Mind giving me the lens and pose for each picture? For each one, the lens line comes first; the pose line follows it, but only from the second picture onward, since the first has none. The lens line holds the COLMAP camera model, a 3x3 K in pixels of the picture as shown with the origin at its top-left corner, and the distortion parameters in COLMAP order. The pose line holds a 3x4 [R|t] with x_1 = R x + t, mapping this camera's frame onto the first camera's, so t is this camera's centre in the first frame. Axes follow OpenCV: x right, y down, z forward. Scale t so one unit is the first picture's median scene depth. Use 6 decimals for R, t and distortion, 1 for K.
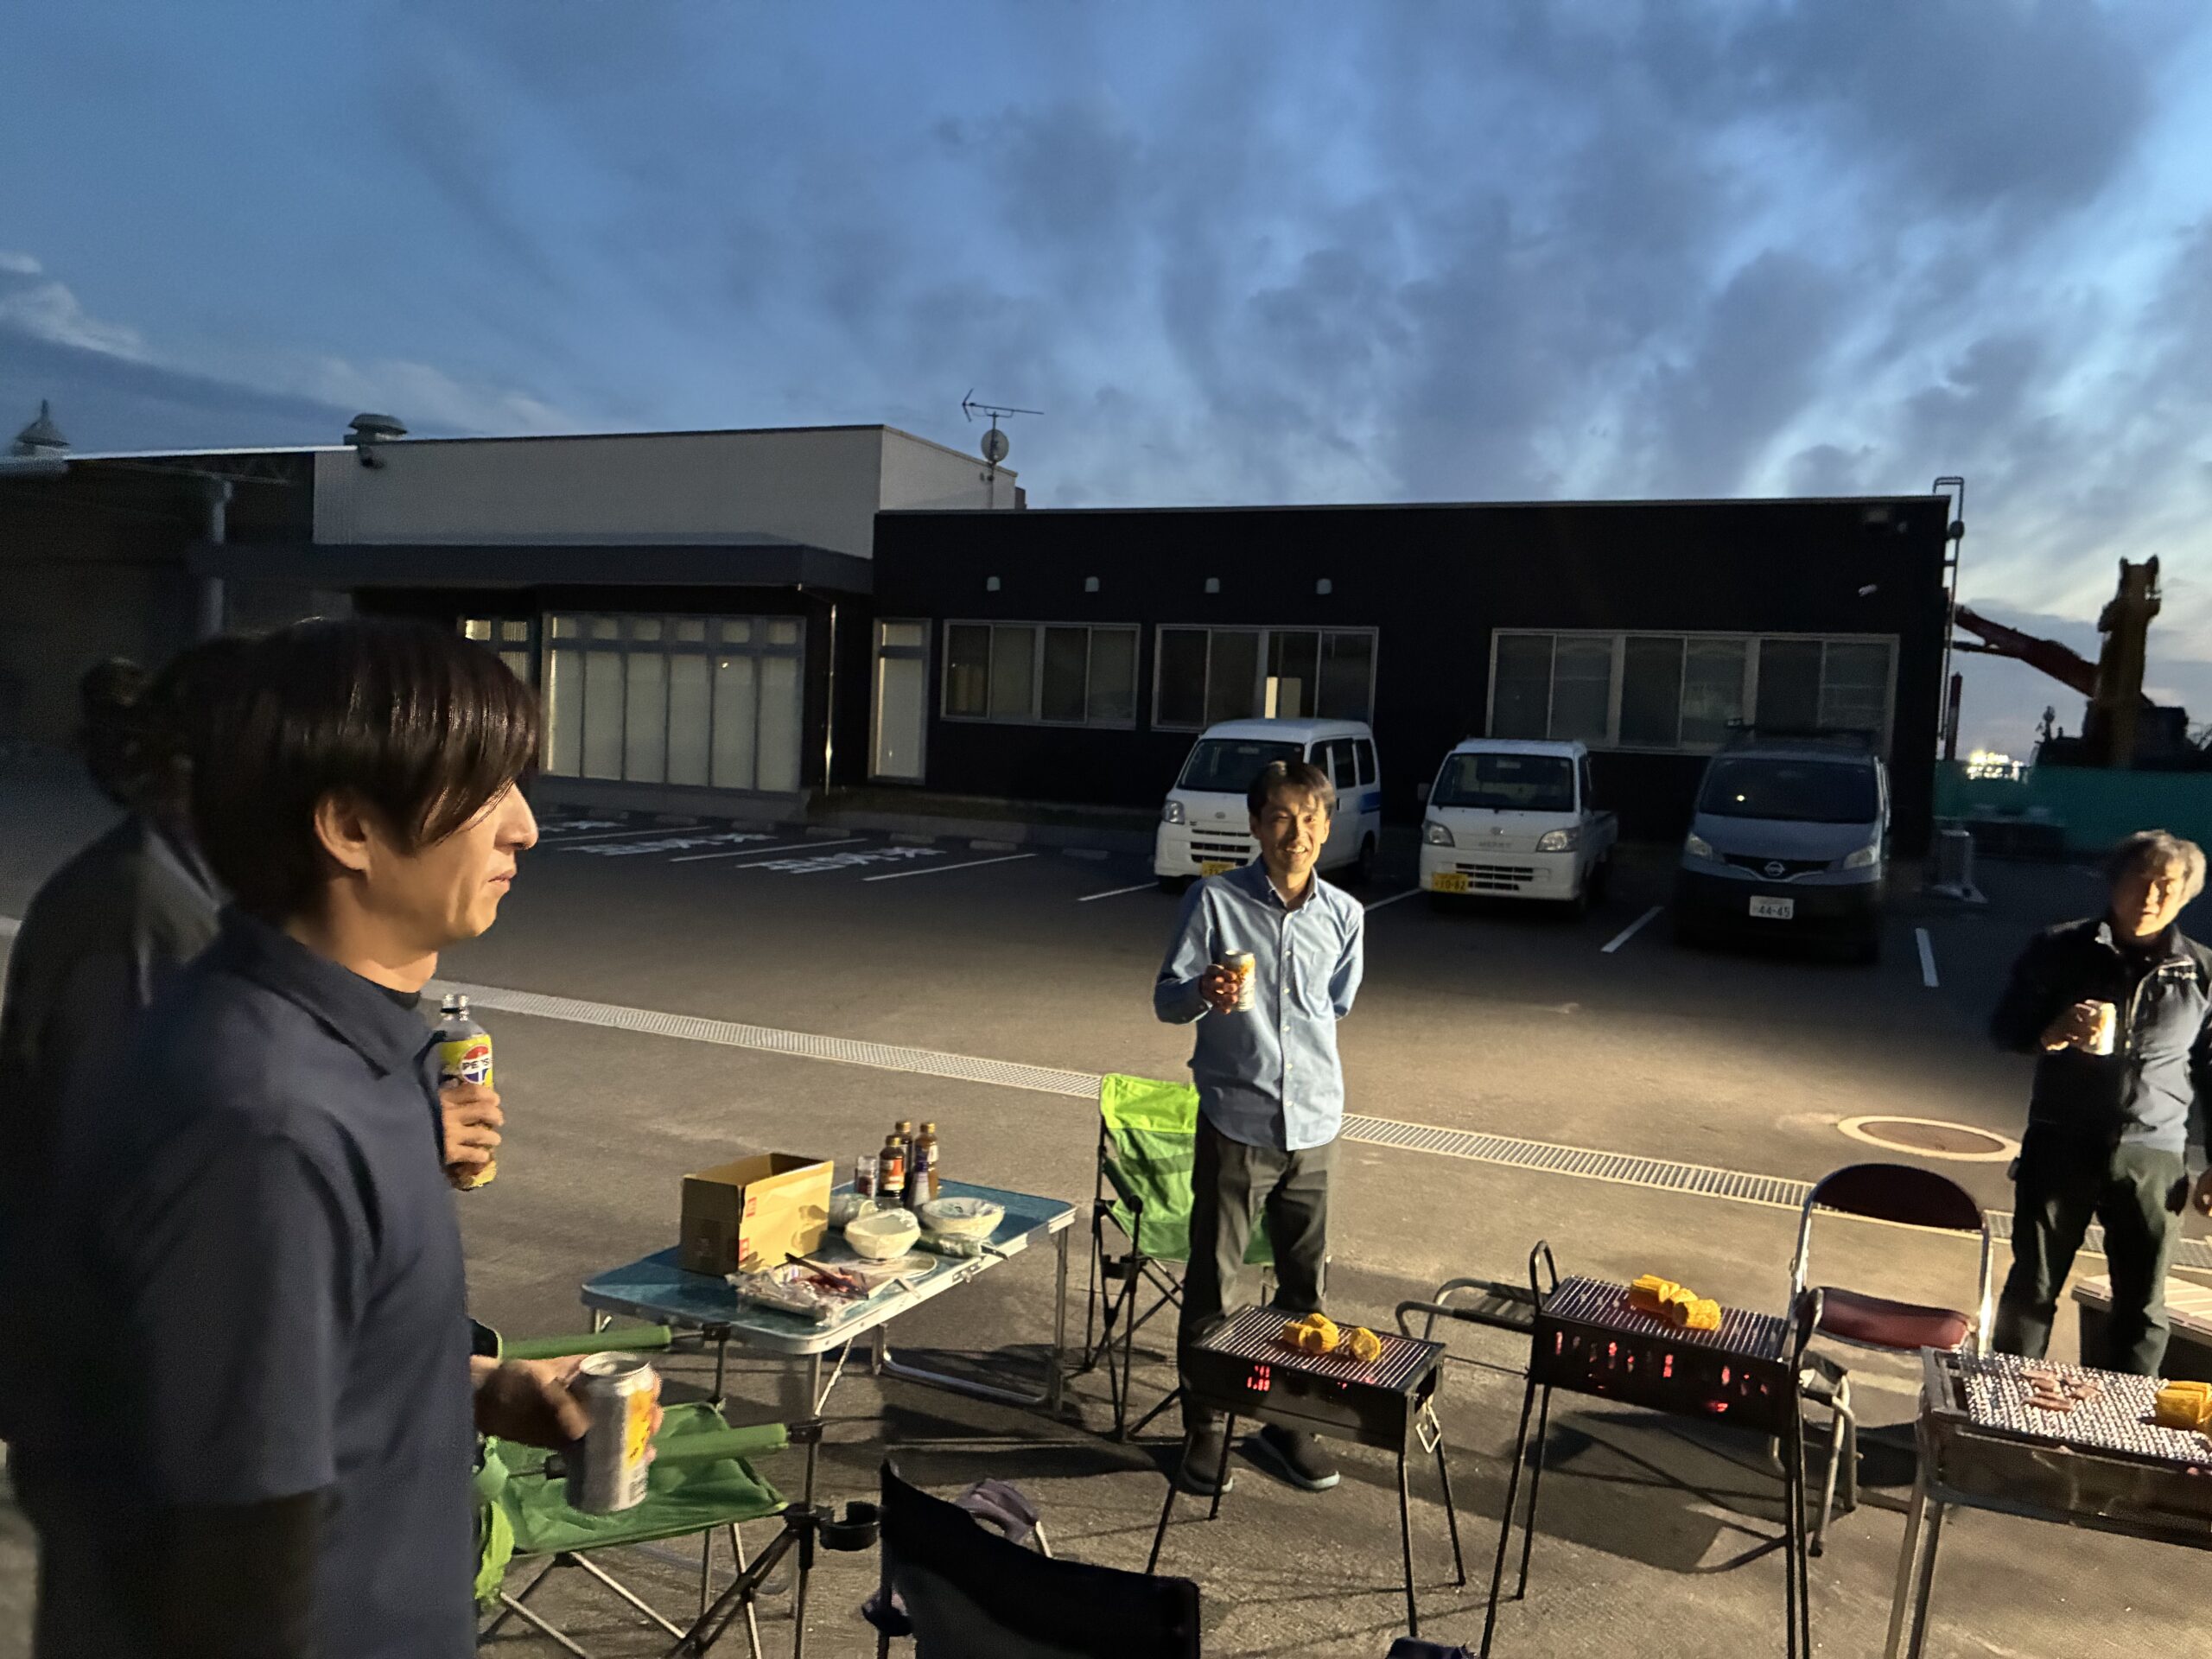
lens RADIAL K [[1652.4, 0, 1207.5], [0, 1652.4, 860.8], [0, 0, 1]] dist [0.035209, -0.004347]
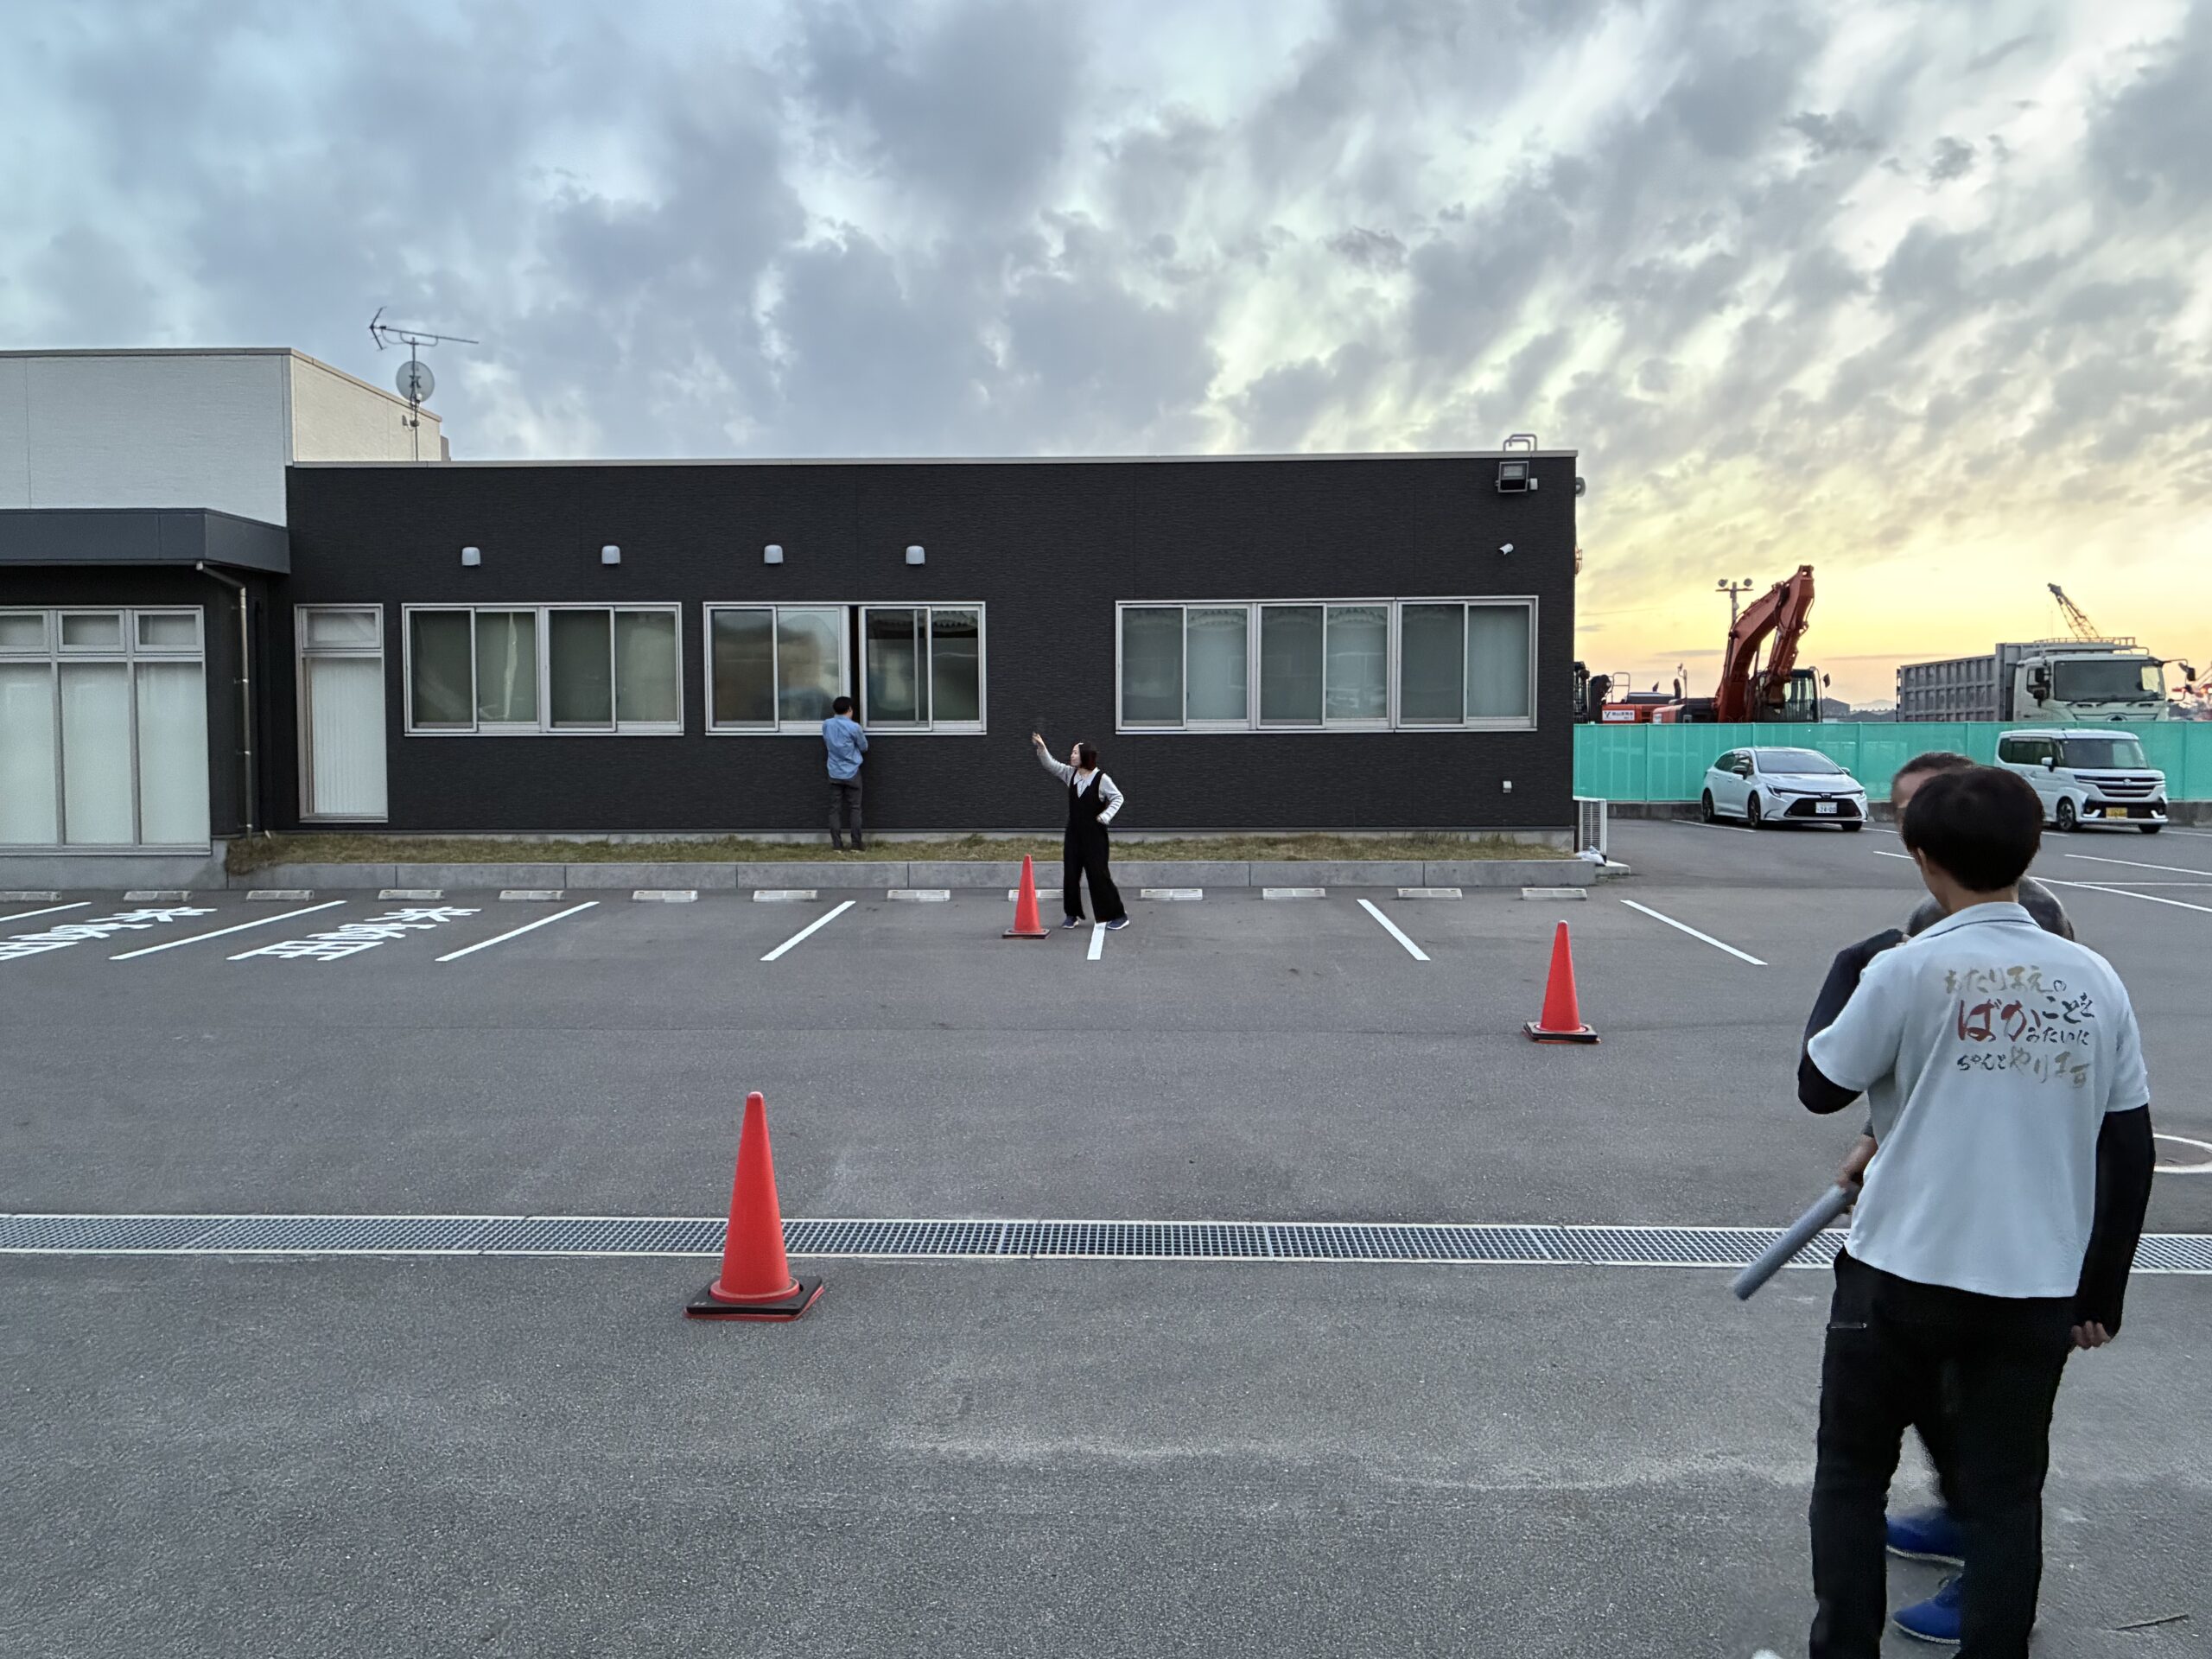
lens RADIAL K [[1847.5, 0, 1104.3], [0, 1847.5, 830.1], [0, 0, 1]] dist [0.059622, -0.050073]
pose [[0.925880, -0.072367, 0.370823, -0.188067], [0.078891, 0.996880, -0.002433, -0.015227], [-0.369491, 0.031507, 0.928700, 0.085820]]
